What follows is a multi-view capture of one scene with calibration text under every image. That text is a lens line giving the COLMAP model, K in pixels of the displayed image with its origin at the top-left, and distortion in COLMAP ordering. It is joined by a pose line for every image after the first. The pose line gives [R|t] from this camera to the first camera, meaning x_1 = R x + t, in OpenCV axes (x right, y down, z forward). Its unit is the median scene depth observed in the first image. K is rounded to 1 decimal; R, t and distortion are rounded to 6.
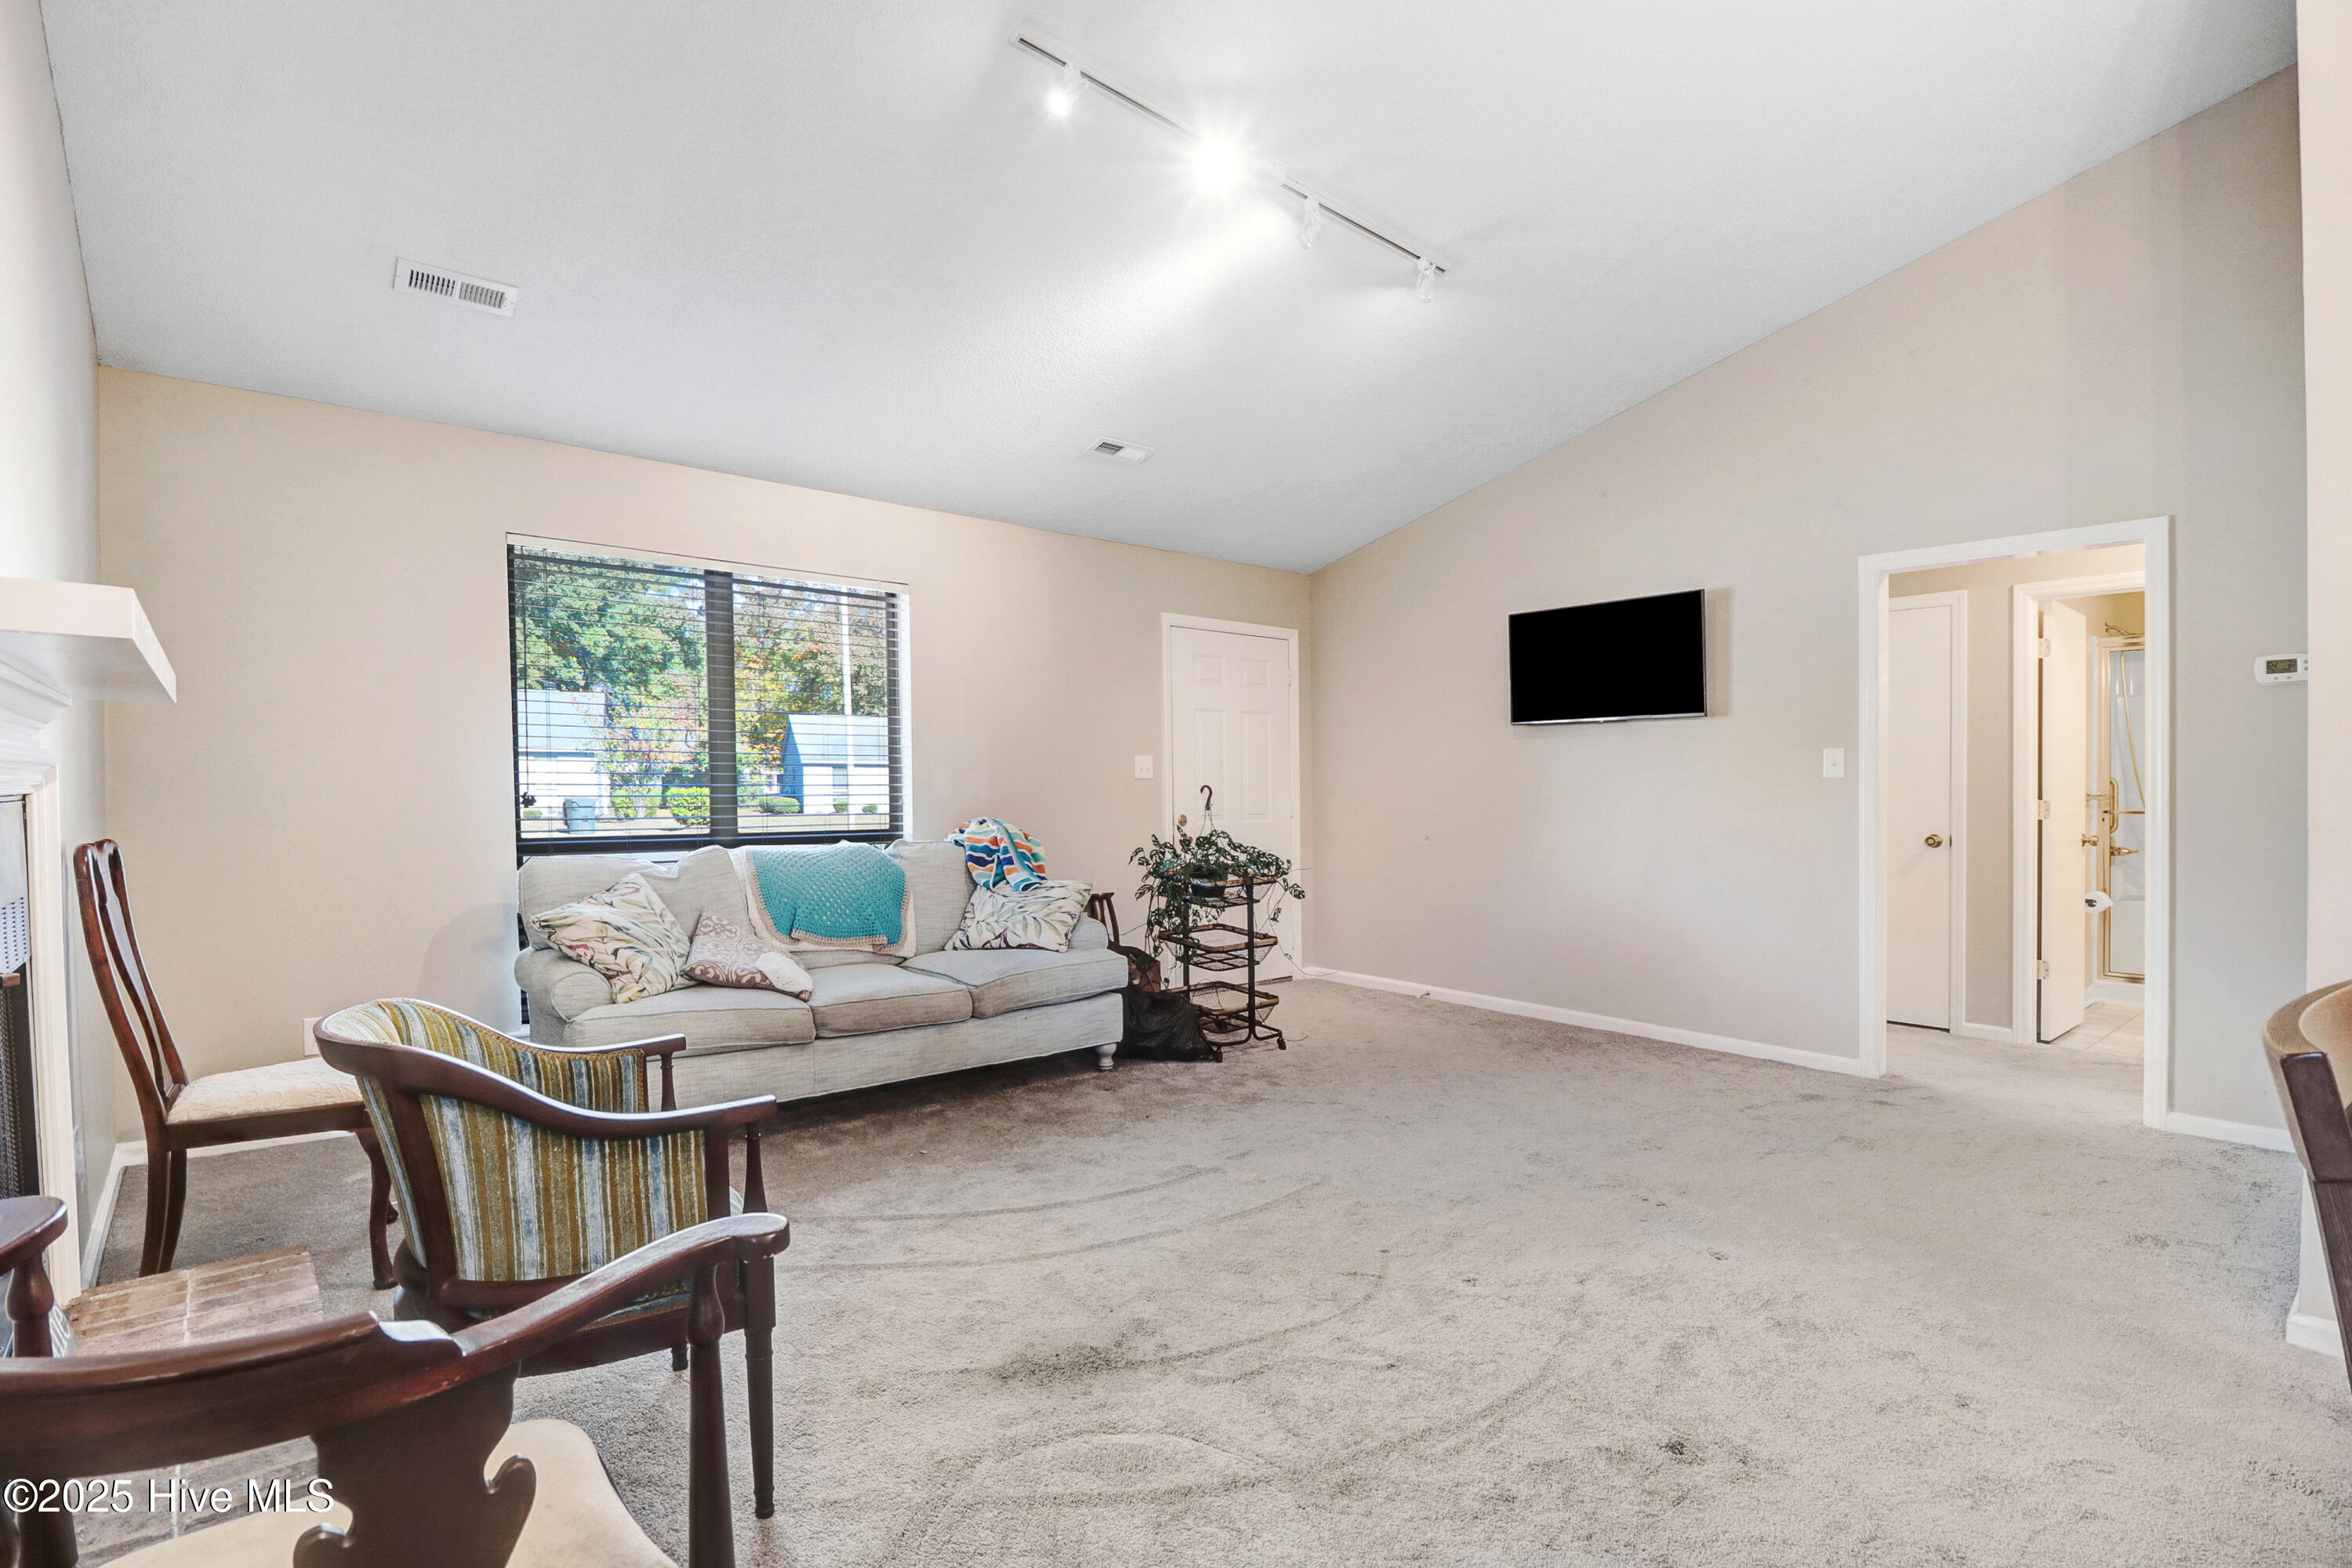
lens RADIAL K [[1111.8, 0, 1178.5], [0, 1111.8, 801.0], [0, 0, 1]] dist [-0.021570, -0.002450]
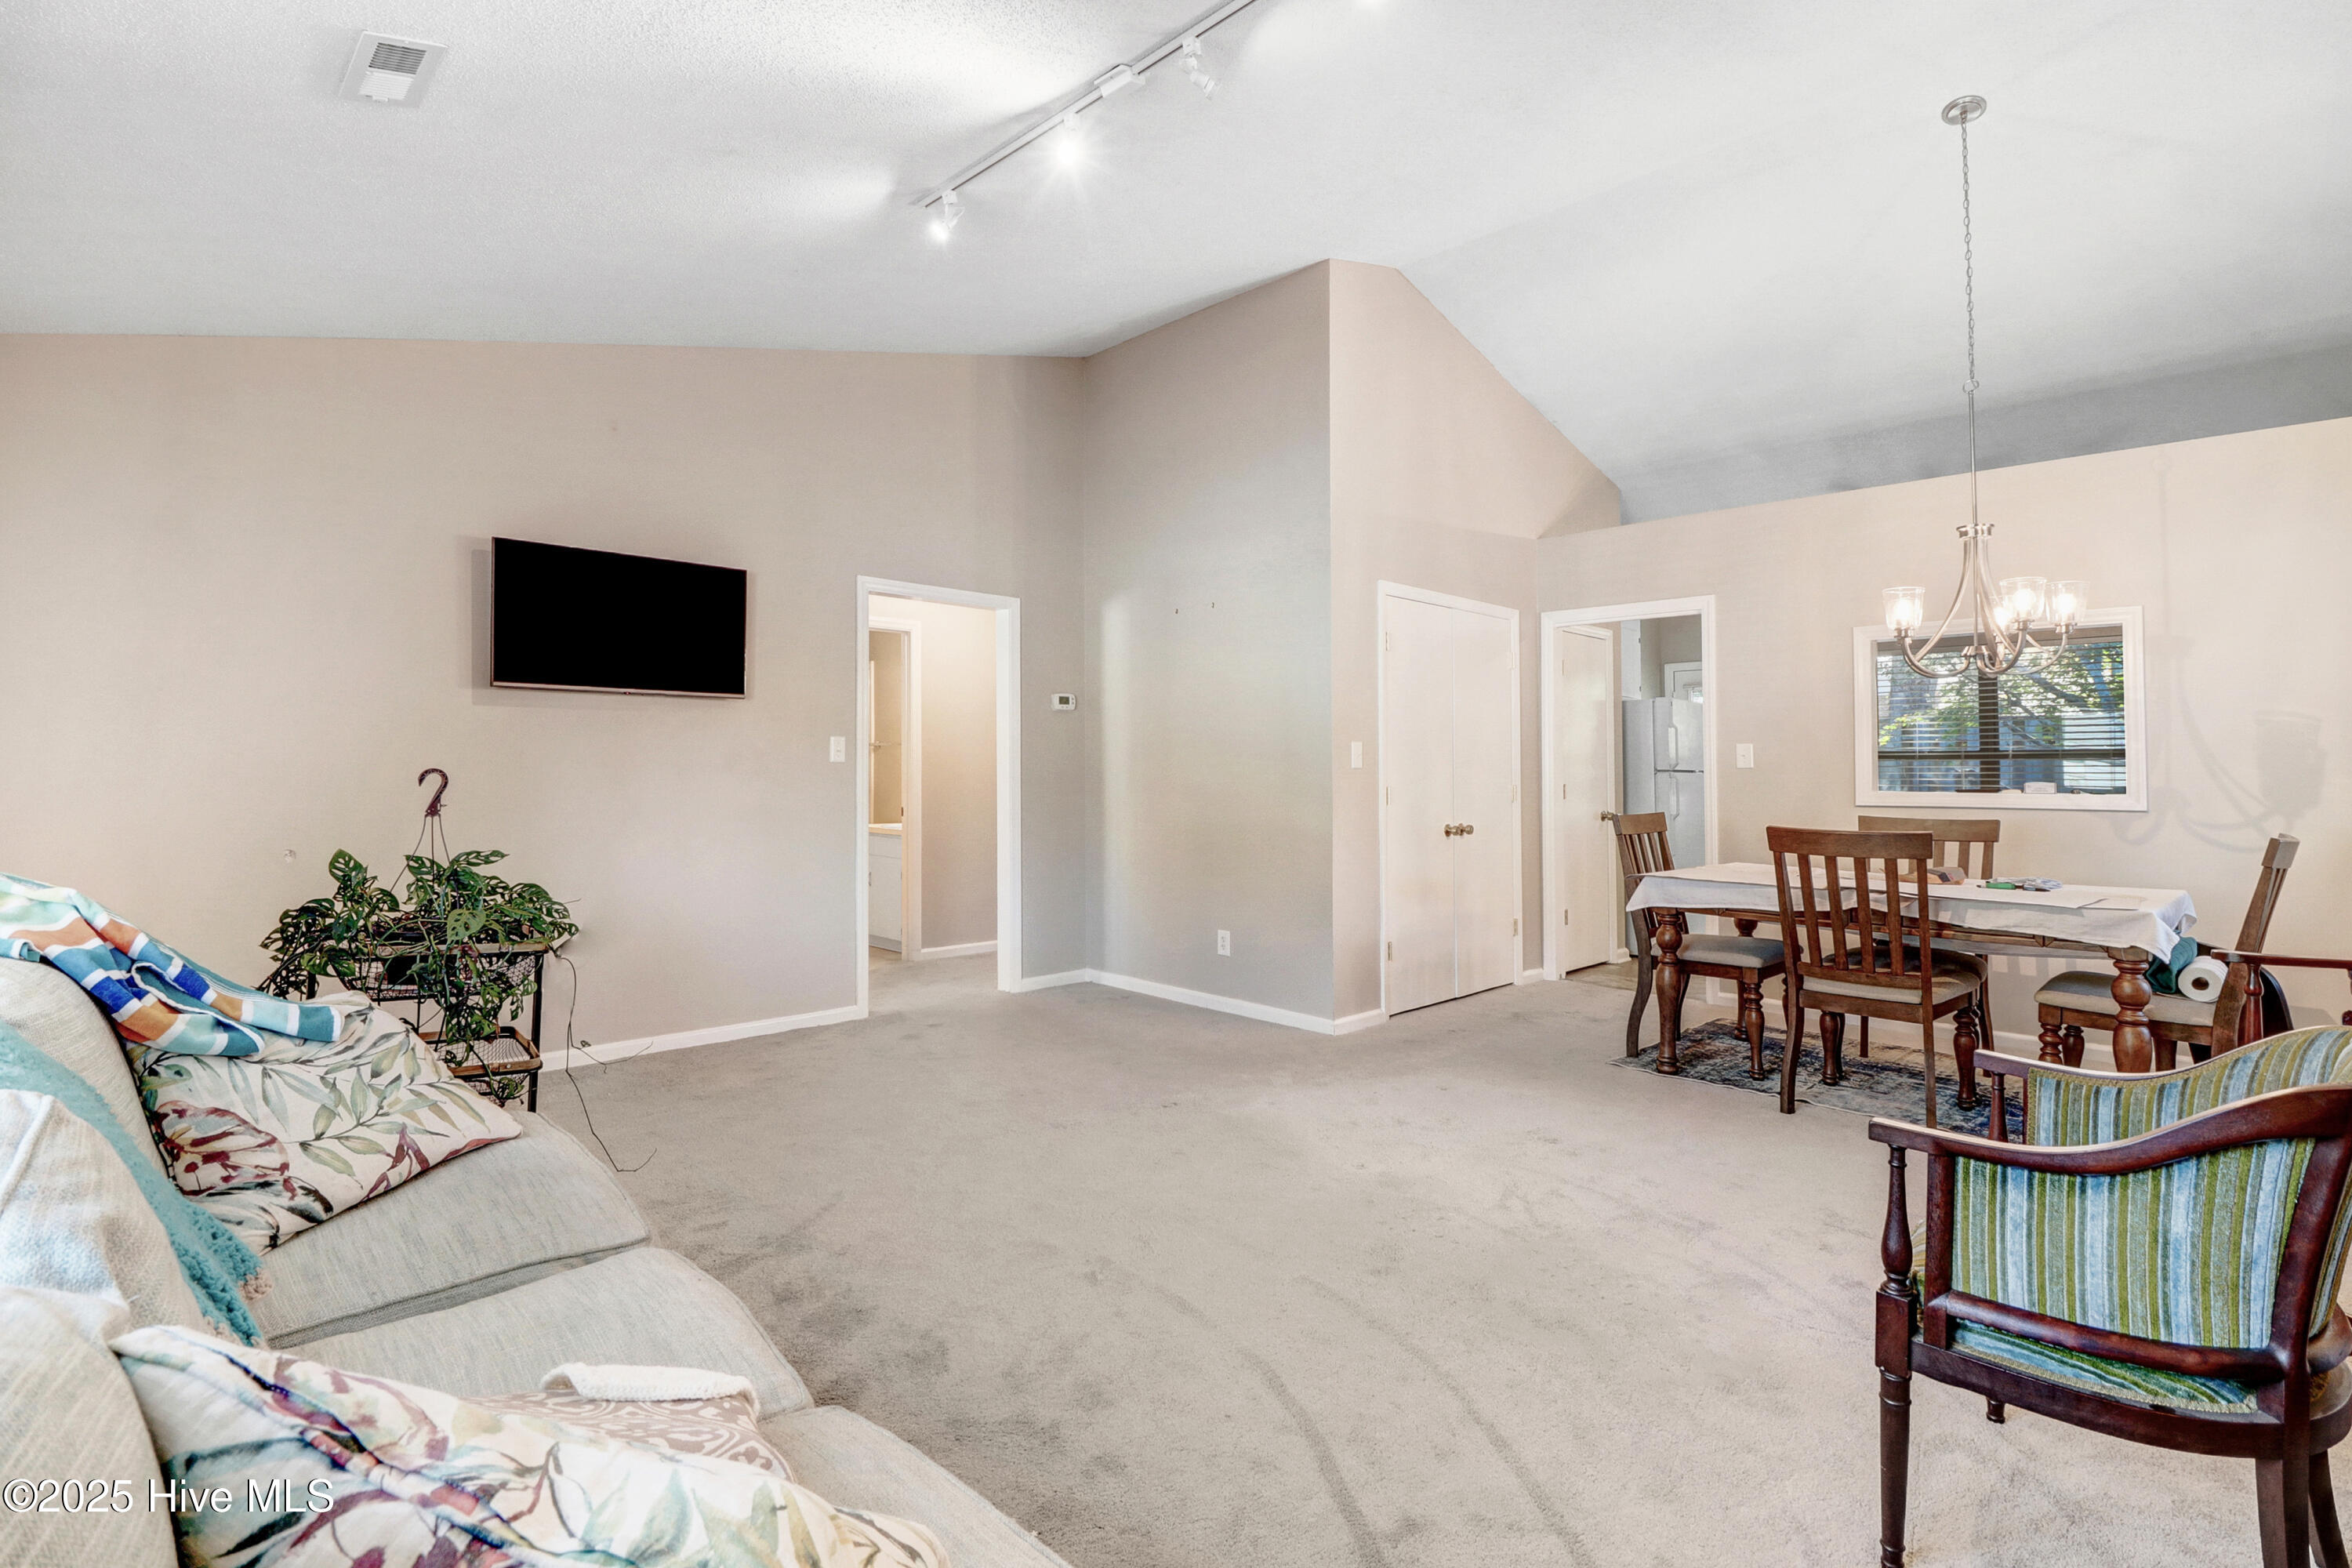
lens RADIAL K [[1111.8, 0, 1167.0], [0, 1111.8, 738.6], [0, 0, 1]] dist [-0.021570, -0.002450]
pose [[-0.069058, 0.026613, 0.997258, -0.576236], [0.007682, 0.999629, -0.026145, -0.013580], [-0.997583, 0.005855, -0.069237, 0.758074]]
